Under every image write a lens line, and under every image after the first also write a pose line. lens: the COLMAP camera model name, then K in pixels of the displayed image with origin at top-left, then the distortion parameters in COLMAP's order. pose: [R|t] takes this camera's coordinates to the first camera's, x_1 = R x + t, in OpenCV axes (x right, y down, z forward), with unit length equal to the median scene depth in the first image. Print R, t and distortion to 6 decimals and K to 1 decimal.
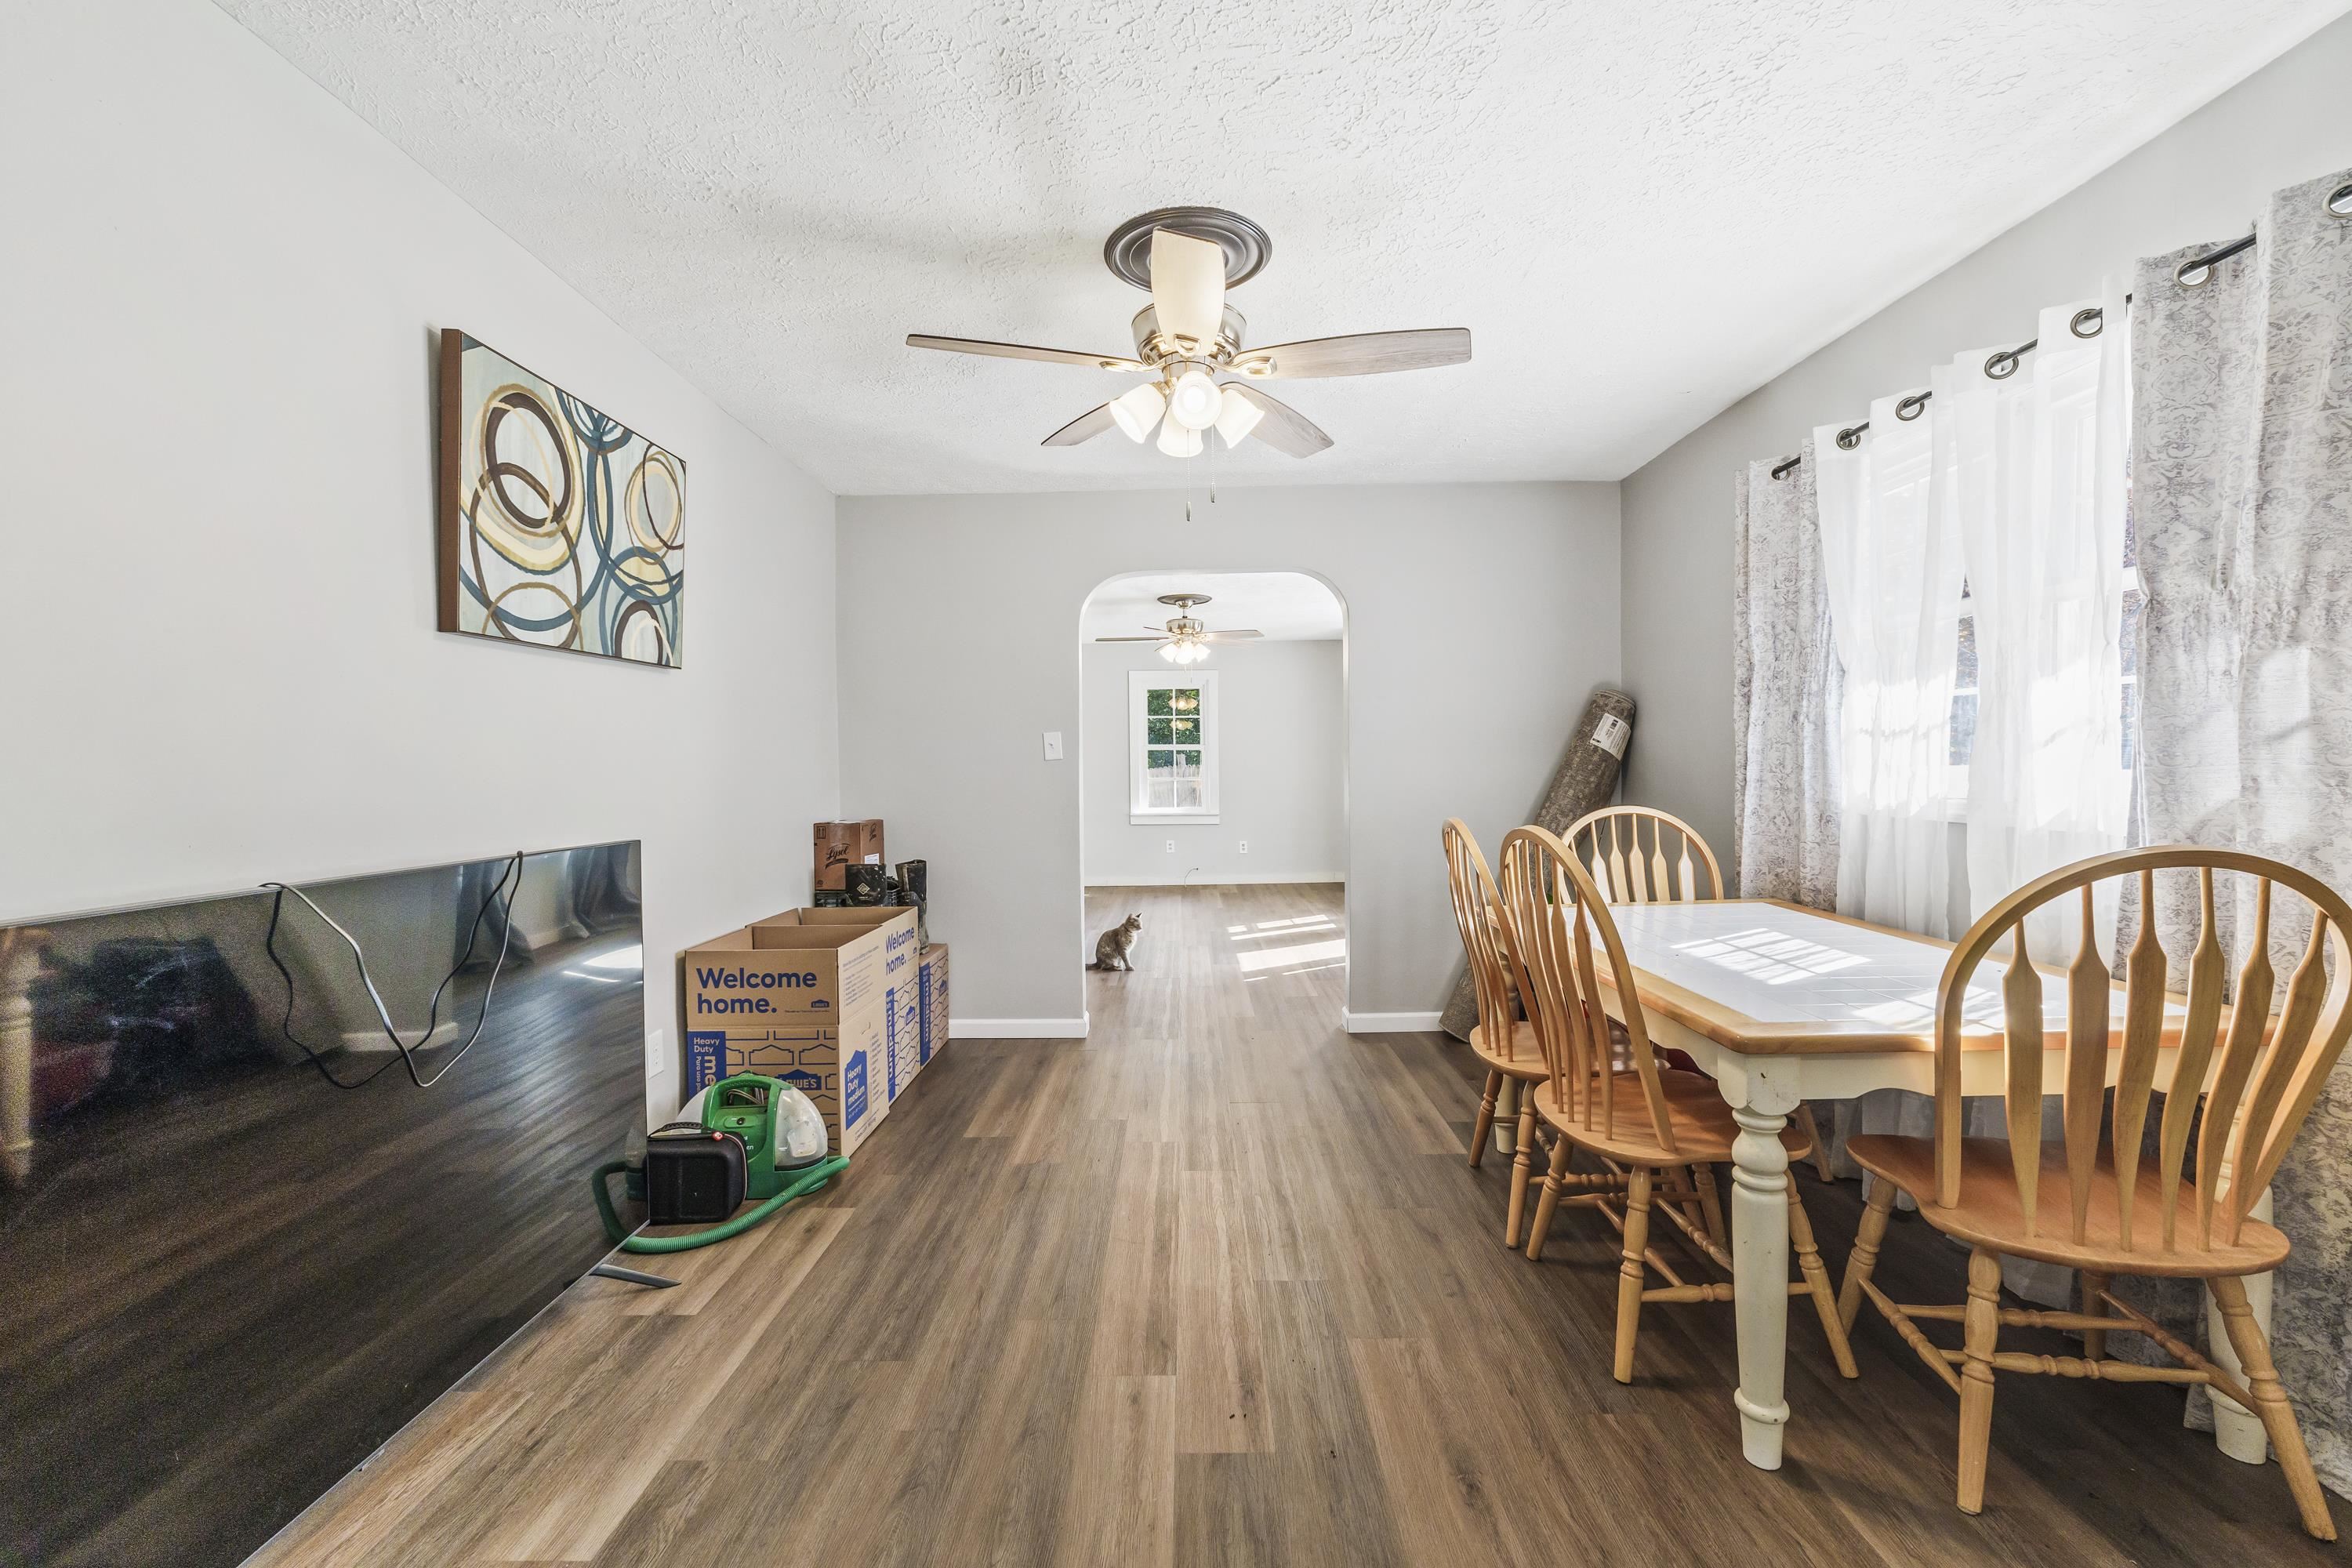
lens RADIAL K [[997.2, 0, 1166.1], [0, 997.2, 787.9], [0, 0, 1]] dist [0.001522, 0.000614]
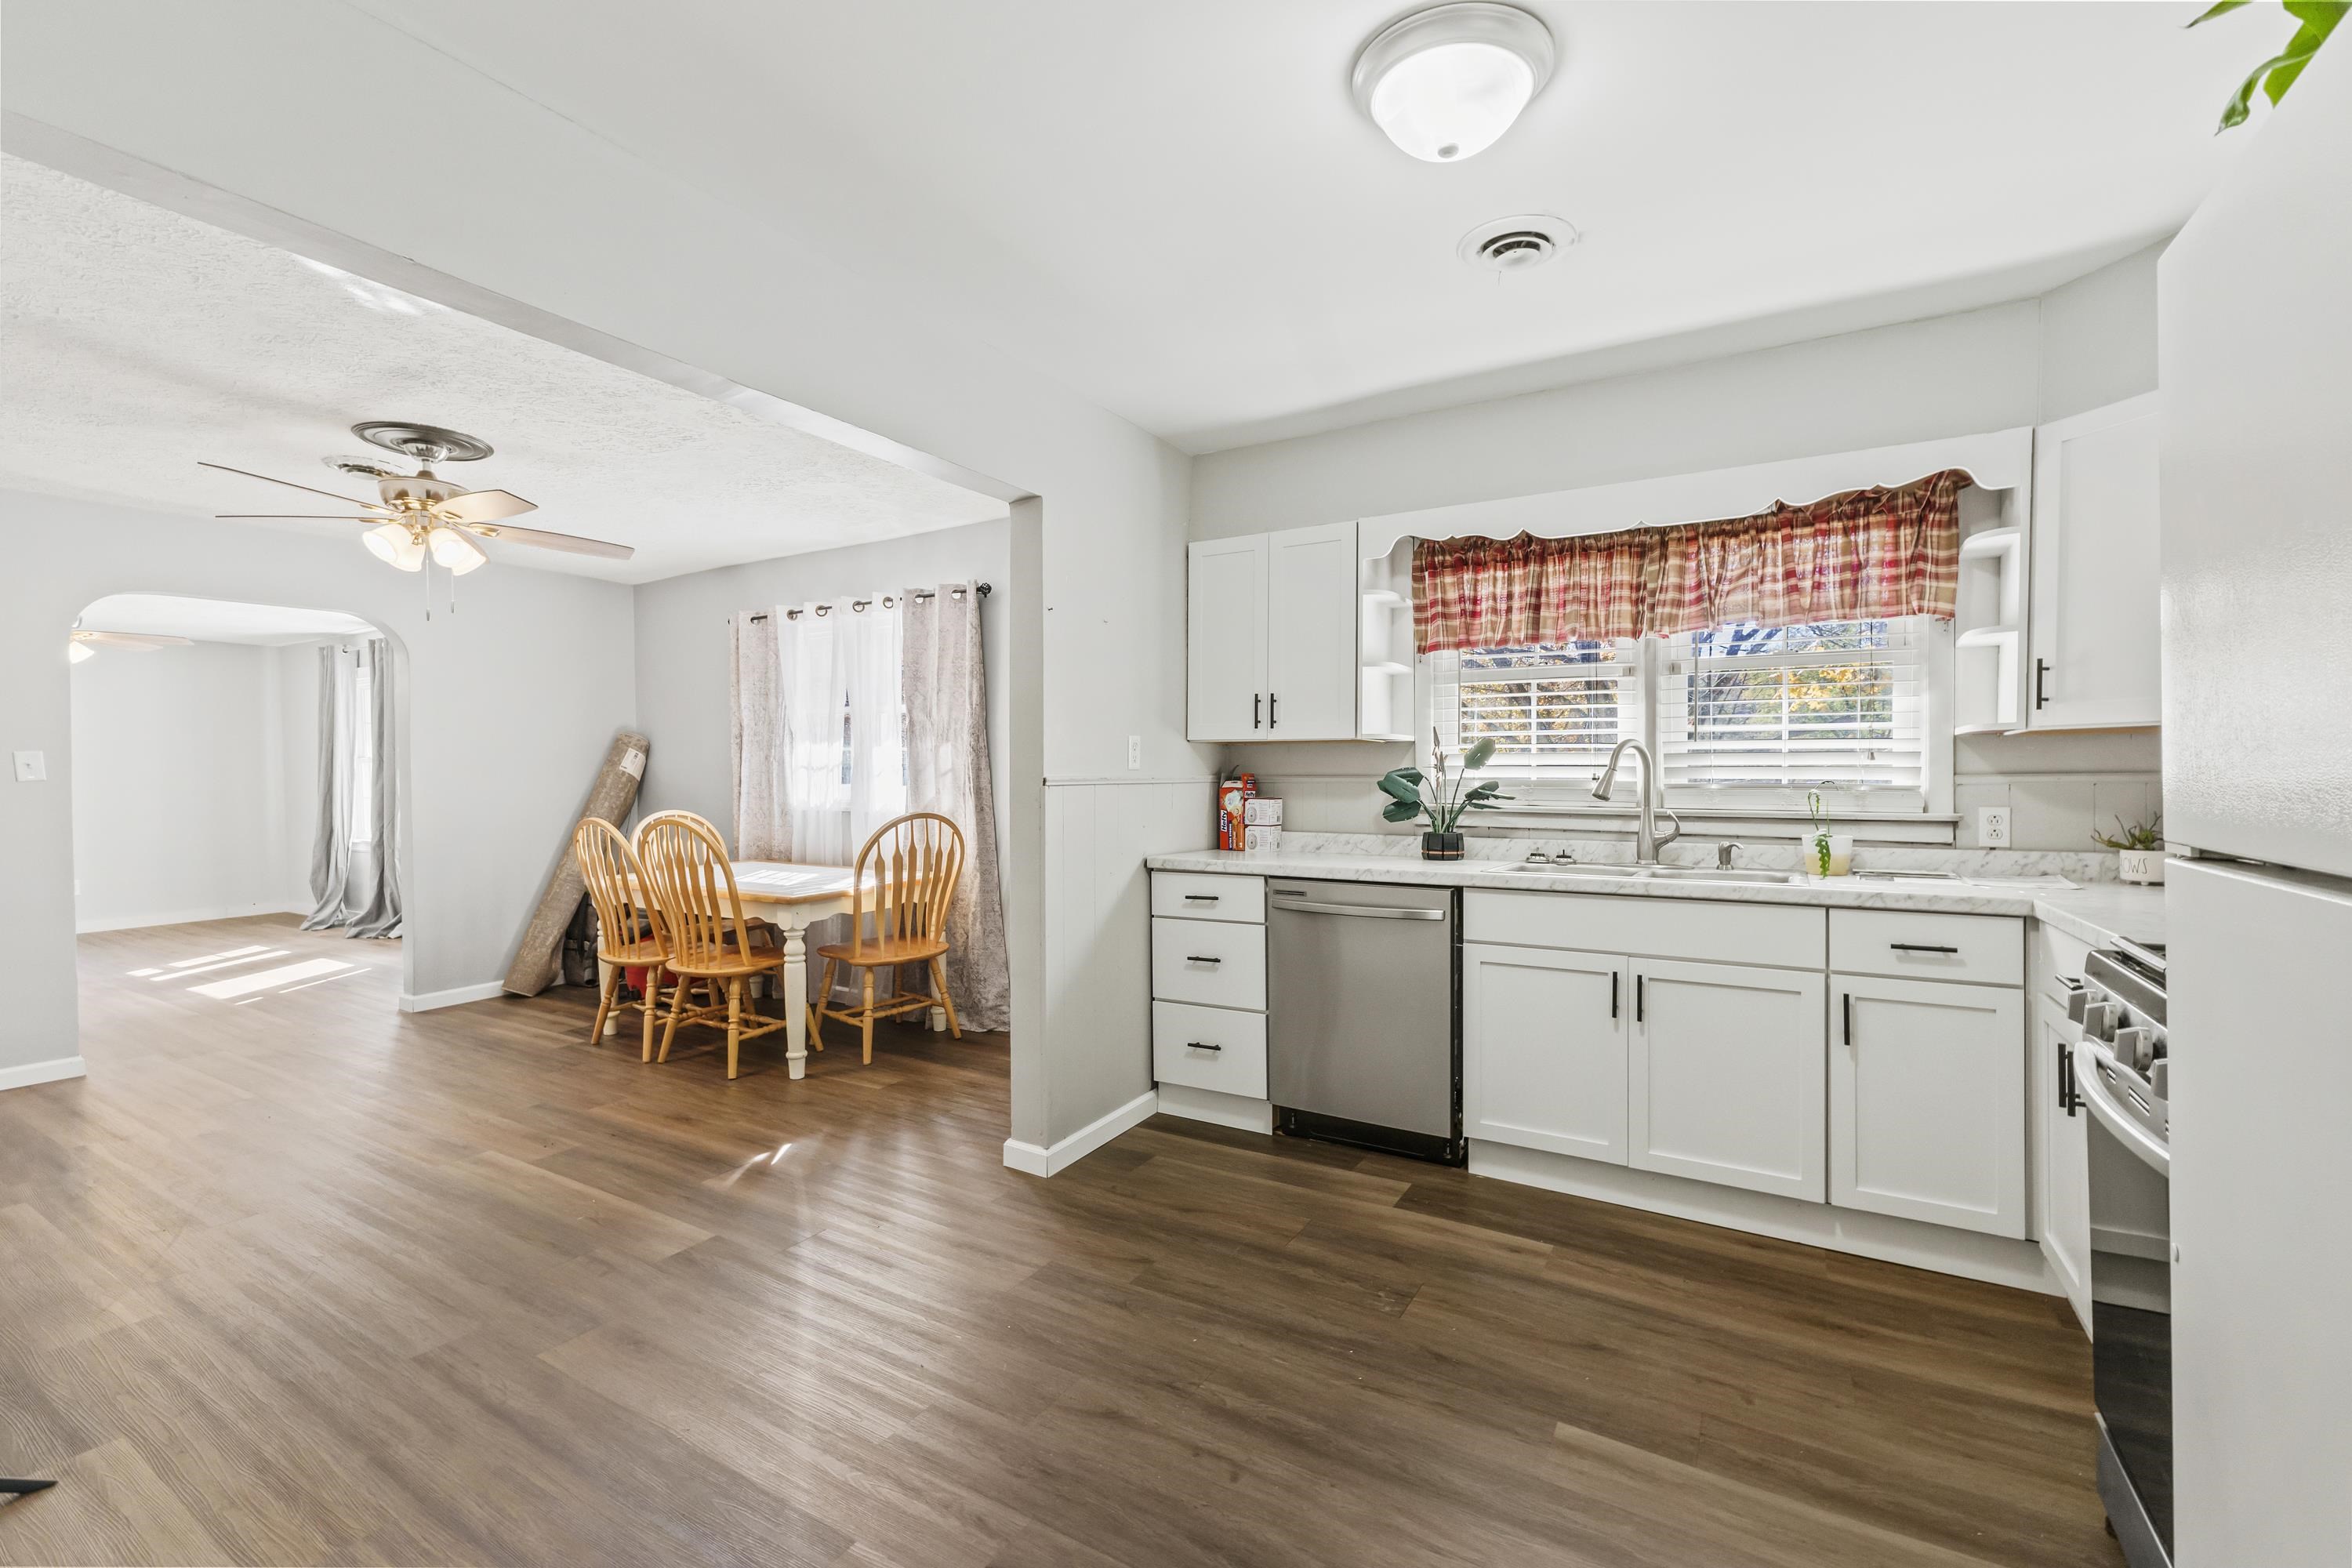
lens RADIAL K [[997.2, 0, 1166.1], [0, 997.2, 787.9], [0, 0, 1]] dist [0.001522, 0.000614]
pose [[0.515570, -0.007931, 0.856811, -0.849462], [0.021947, 0.999751, -0.003952, 0.010507], [-0.856566, 0.020842, 0.515616, -0.857527]]
